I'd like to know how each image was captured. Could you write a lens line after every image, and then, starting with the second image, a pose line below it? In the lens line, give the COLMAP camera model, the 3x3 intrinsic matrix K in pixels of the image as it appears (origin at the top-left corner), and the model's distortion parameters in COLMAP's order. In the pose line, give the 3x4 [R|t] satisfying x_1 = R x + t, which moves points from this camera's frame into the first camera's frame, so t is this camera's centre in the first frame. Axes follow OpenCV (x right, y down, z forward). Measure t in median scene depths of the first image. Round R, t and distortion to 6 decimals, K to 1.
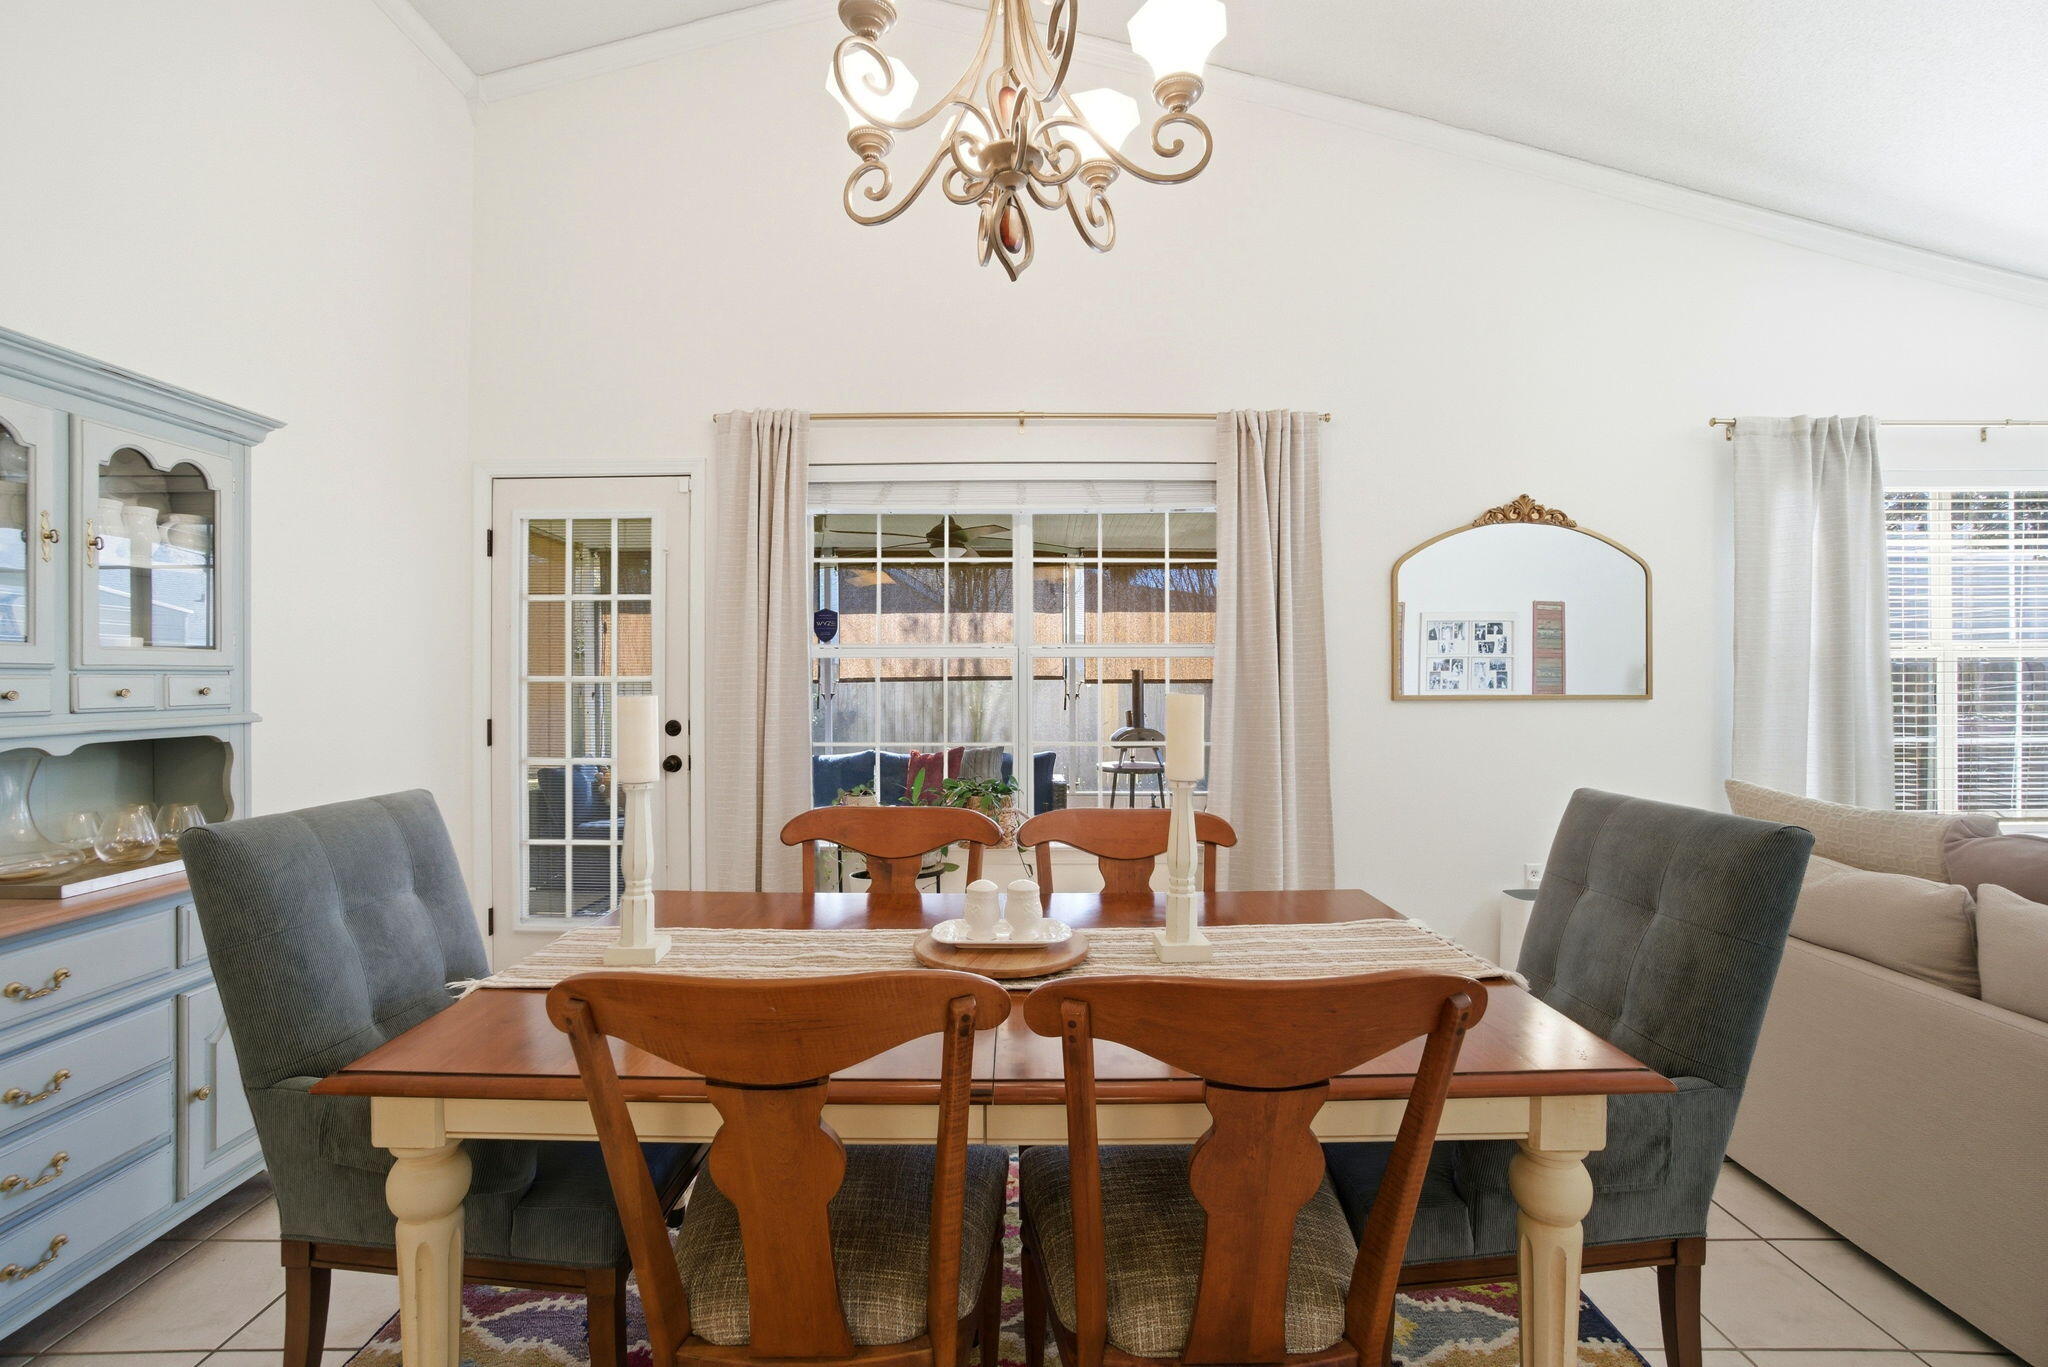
lens RADIAL K [[904.4, 0, 1030.4], [0, 904.4, 661.3], [0, 0, 1]] dist [-0.021670, 0.001937]
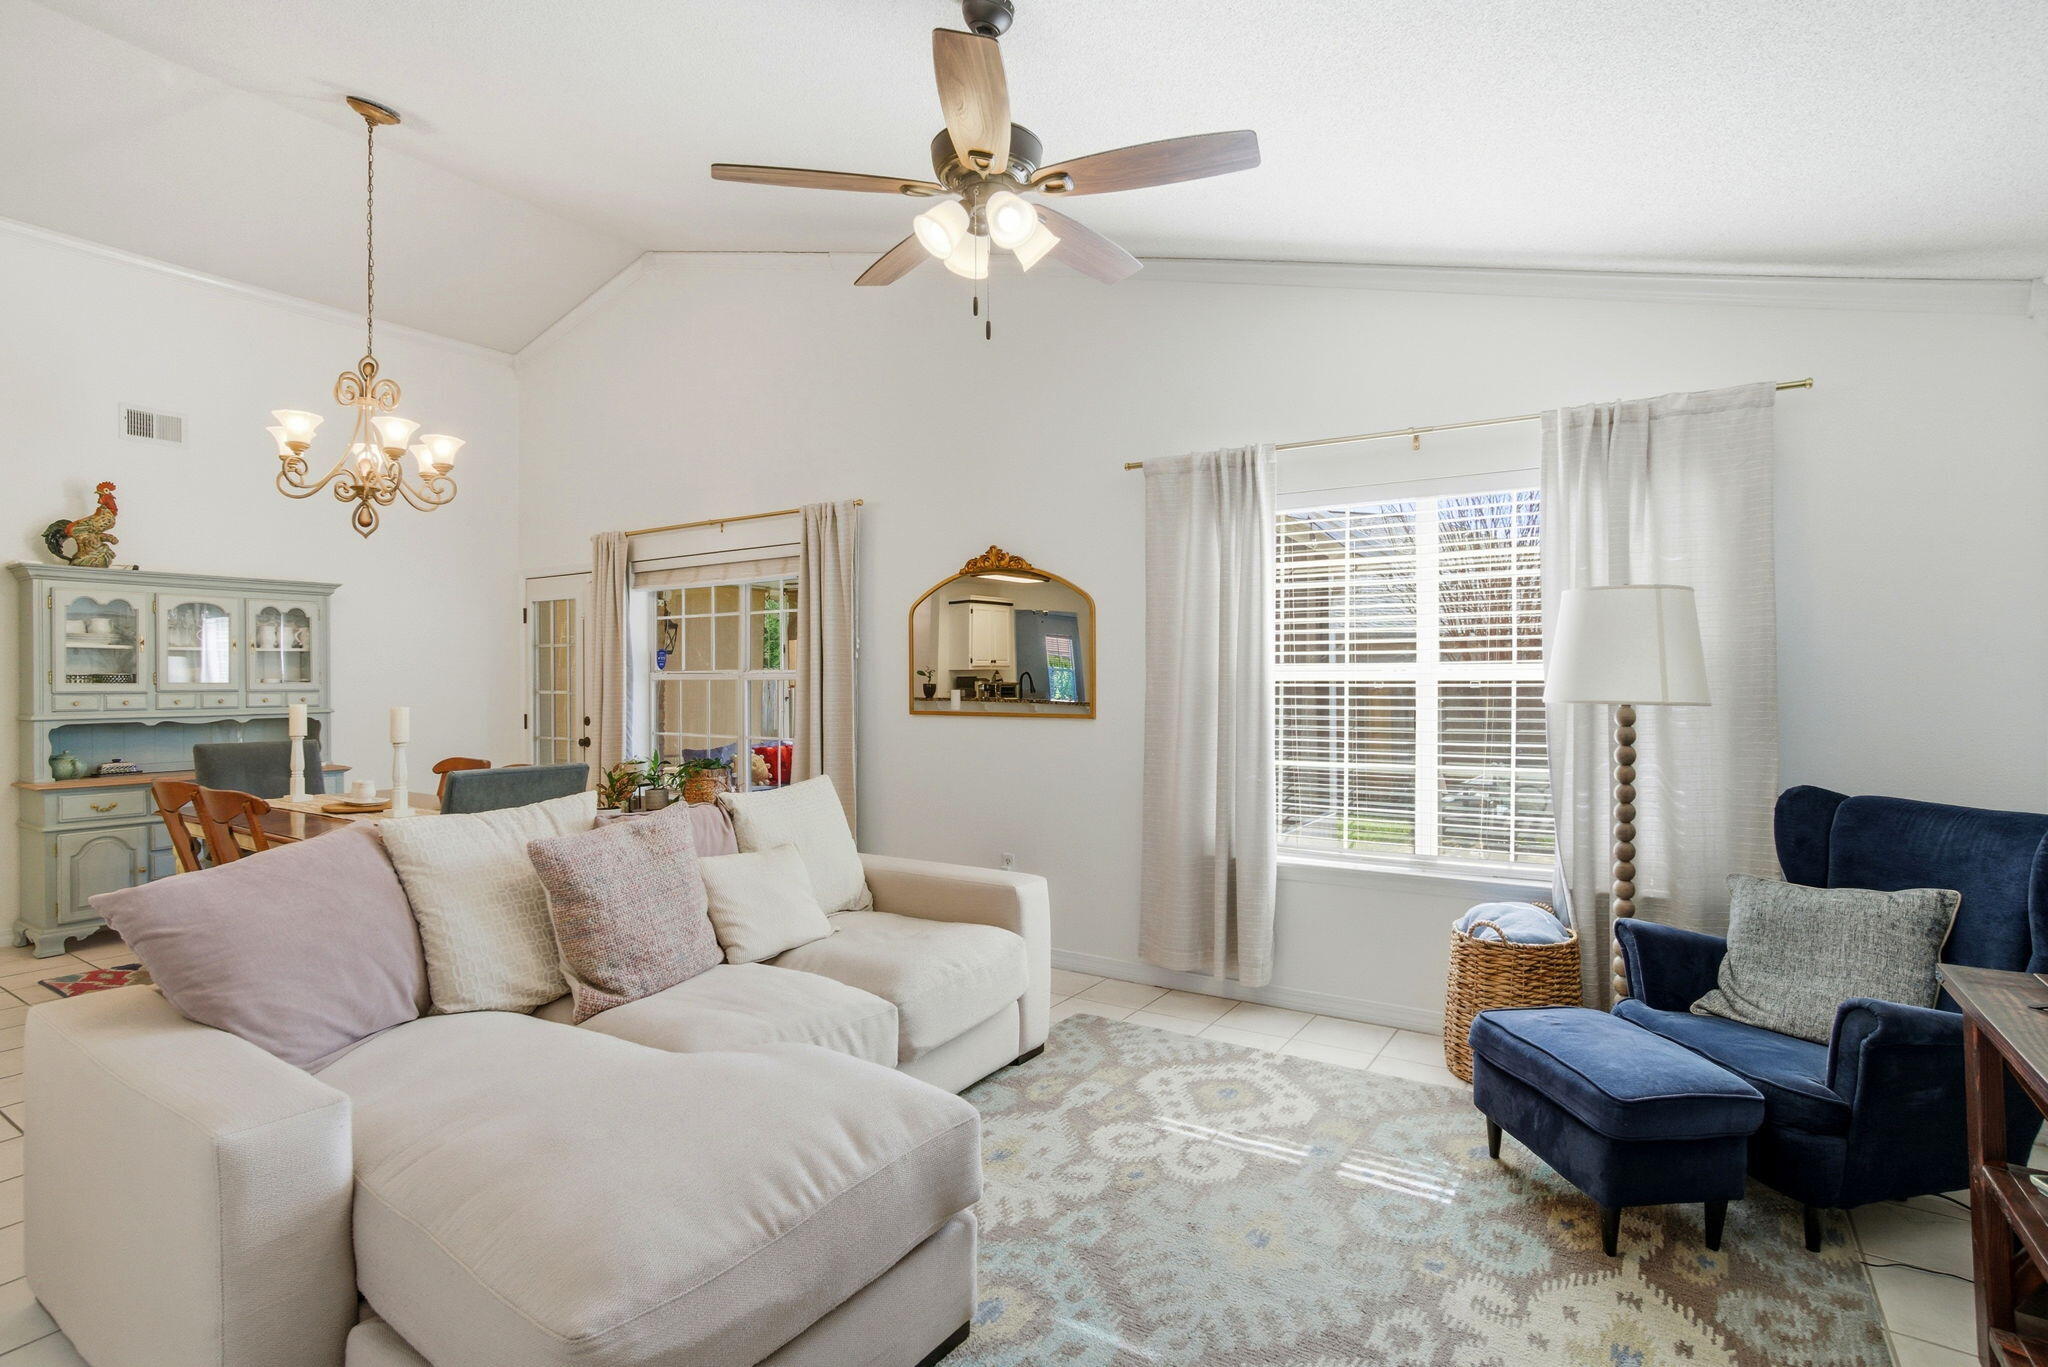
lens RADIAL K [[1032.2, 0, 1057.9], [0, 1032.2, 676.7], [0, 0, 1]] dist [-0.018524, 0.002323]
pose [[0.833360, -0.001025, -0.552730, 1.408562], [0.010089, 0.999860, 0.013357, -0.027693], [0.552638, -0.016708, 0.833254, -0.122839]]
